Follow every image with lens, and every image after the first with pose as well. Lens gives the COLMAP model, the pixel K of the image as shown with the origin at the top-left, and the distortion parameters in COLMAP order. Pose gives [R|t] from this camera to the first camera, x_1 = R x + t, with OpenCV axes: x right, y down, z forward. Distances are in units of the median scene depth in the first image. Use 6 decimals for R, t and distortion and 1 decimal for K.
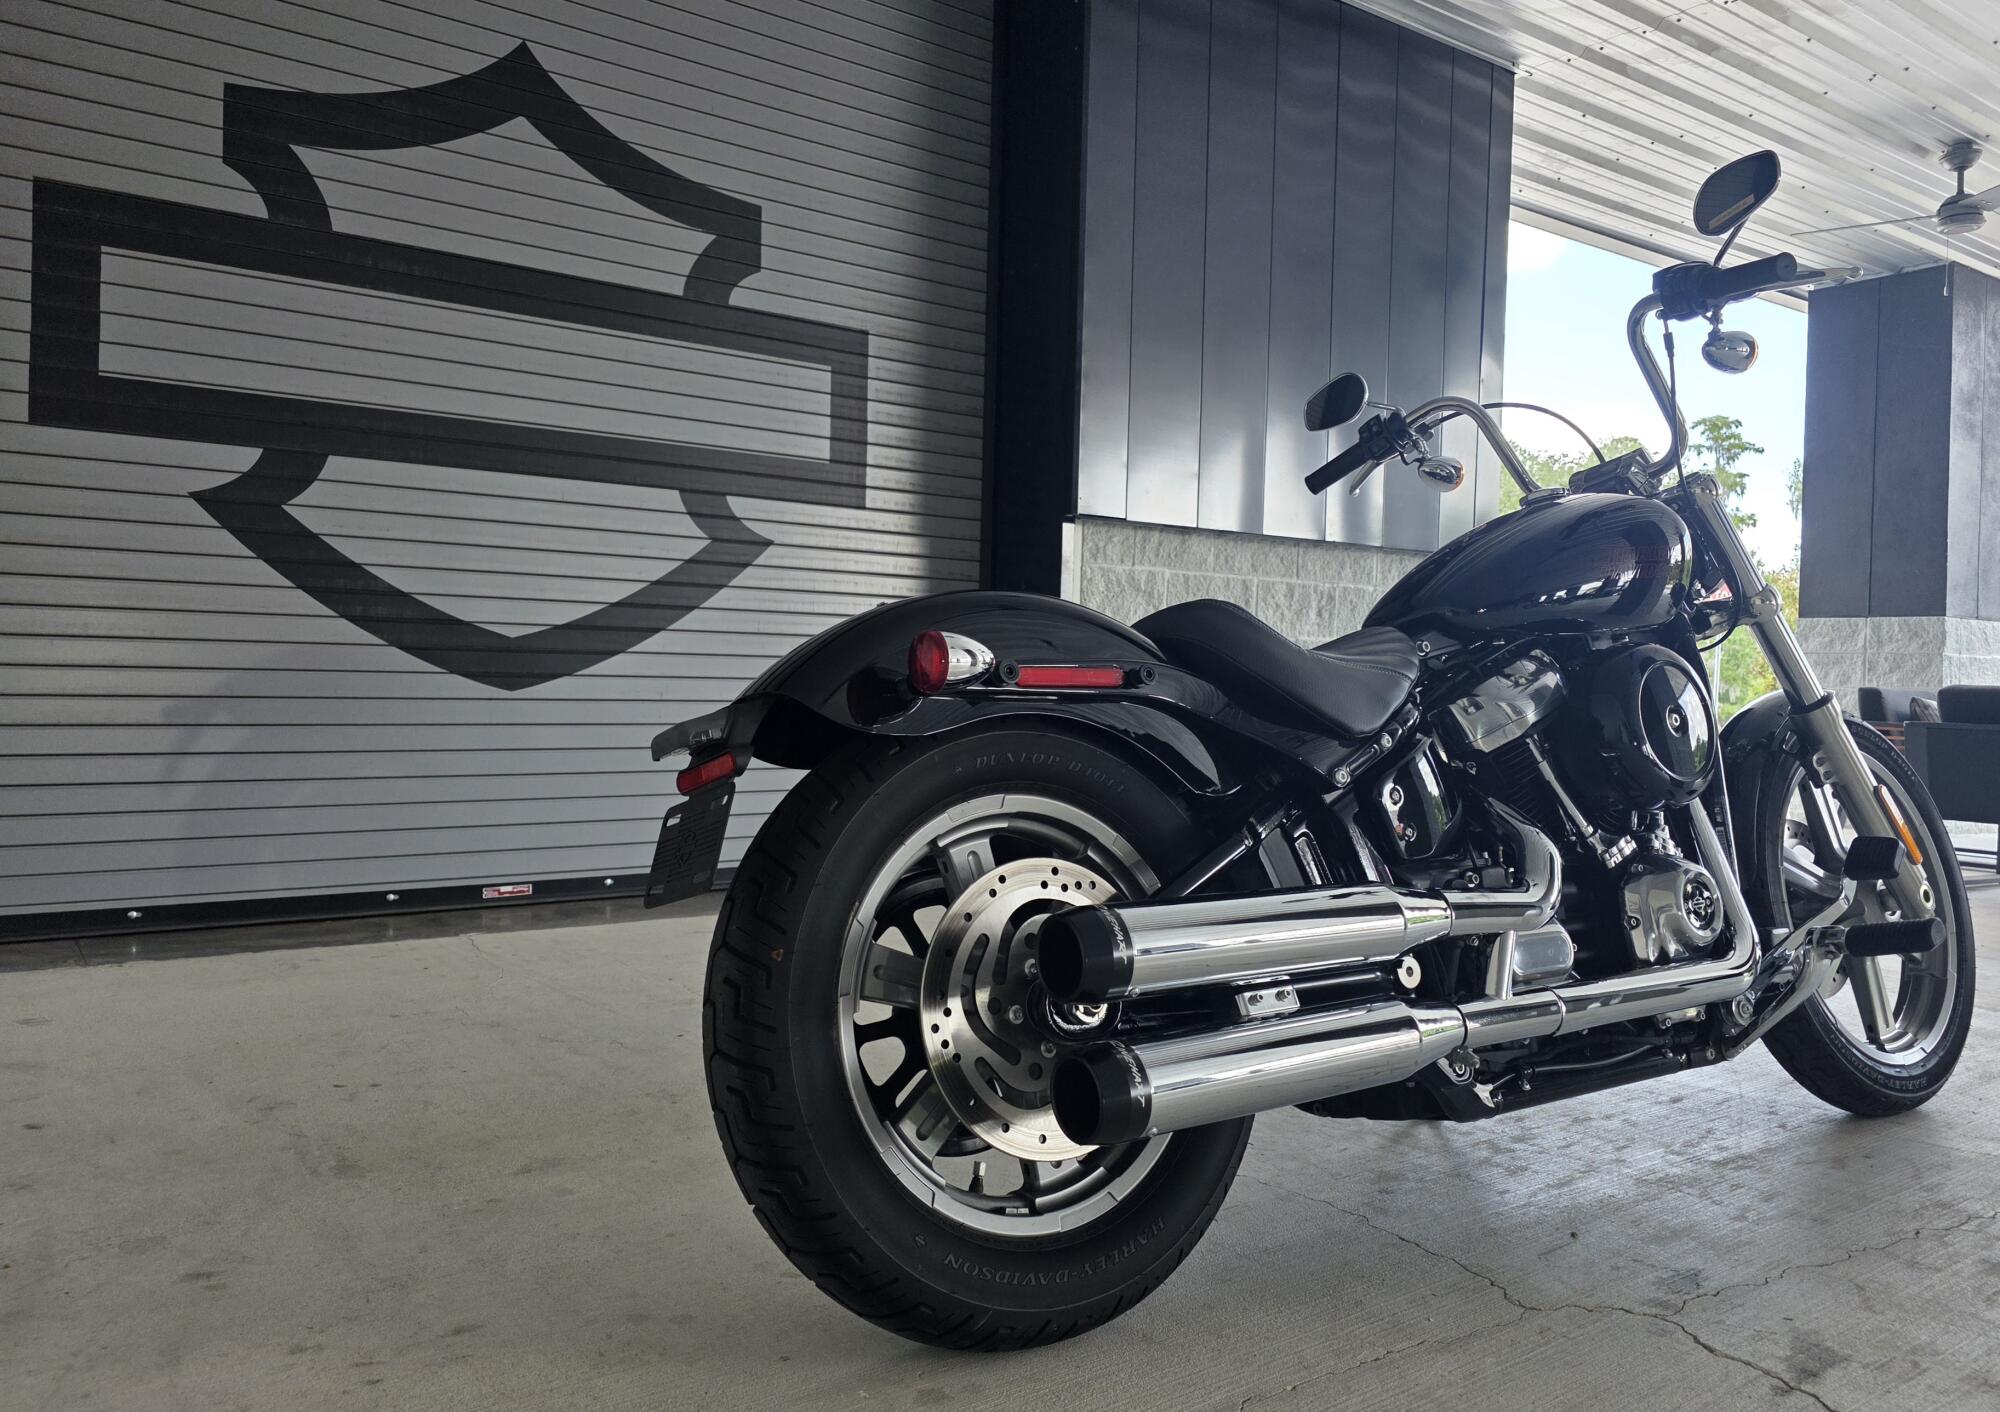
lens RADIAL K [[1285.8, 0, 1012.9], [0, 1285.8, 709.0], [0, 0, 1]] dist [0.024525, -0.012143]
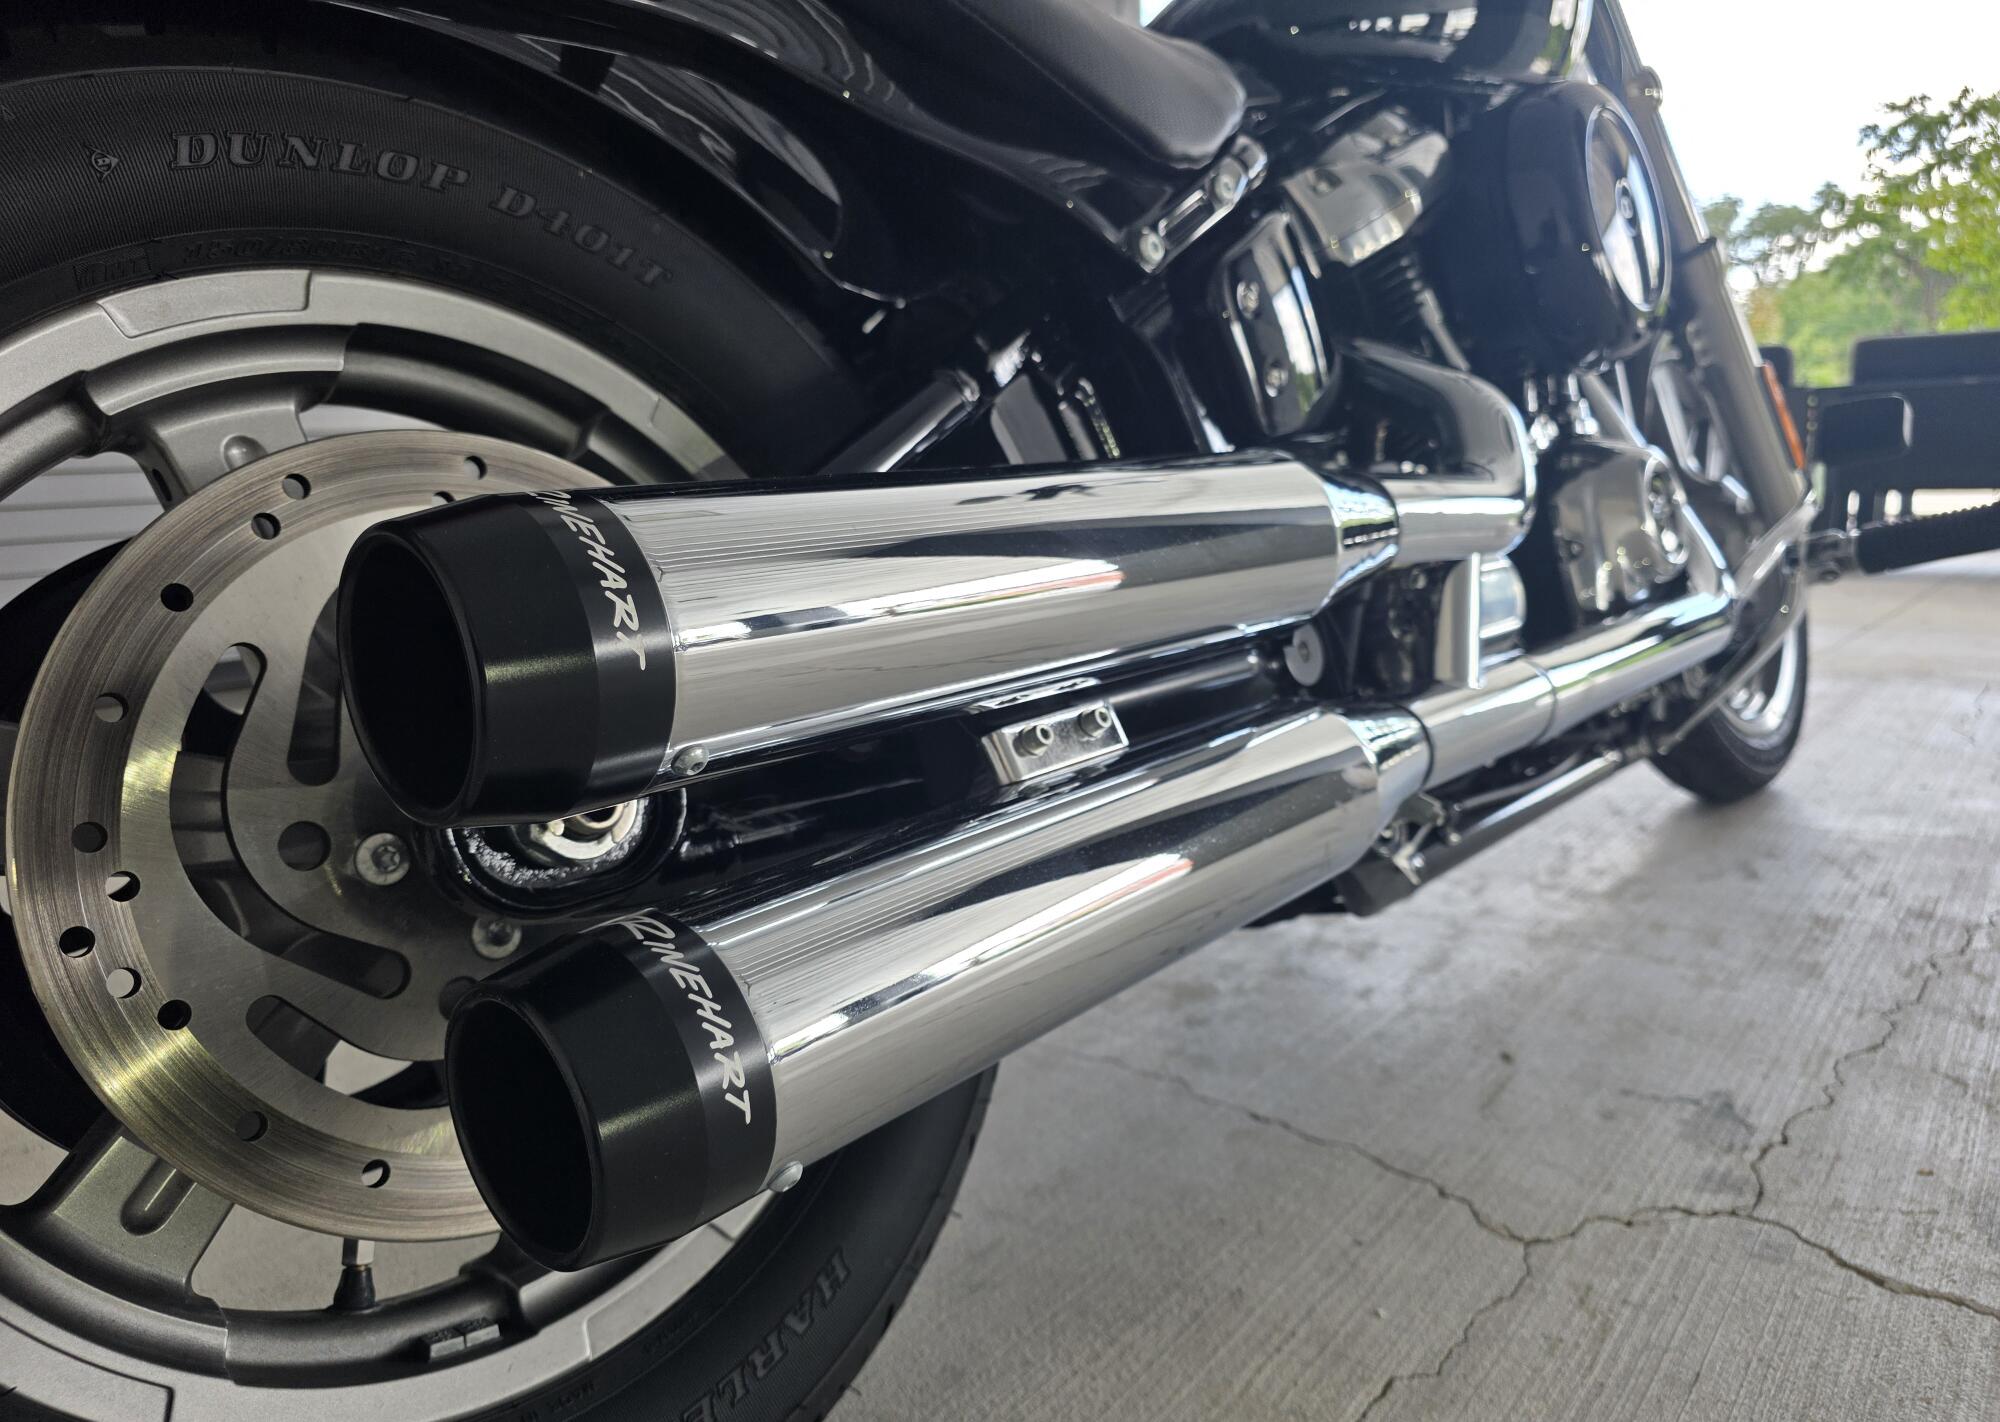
lens RADIAL K [[1285.8, 0, 1004.2], [0, 1285.8, 725.9], [0, 0, 1]] dist [0.024525, -0.012143]
pose [[0.962615, -0.109515, 0.247746, 0.075364], [0.059375, 0.977691, 0.201481, 0.126740], [-0.264284, -0.179239, 0.947643, 0.565617]]
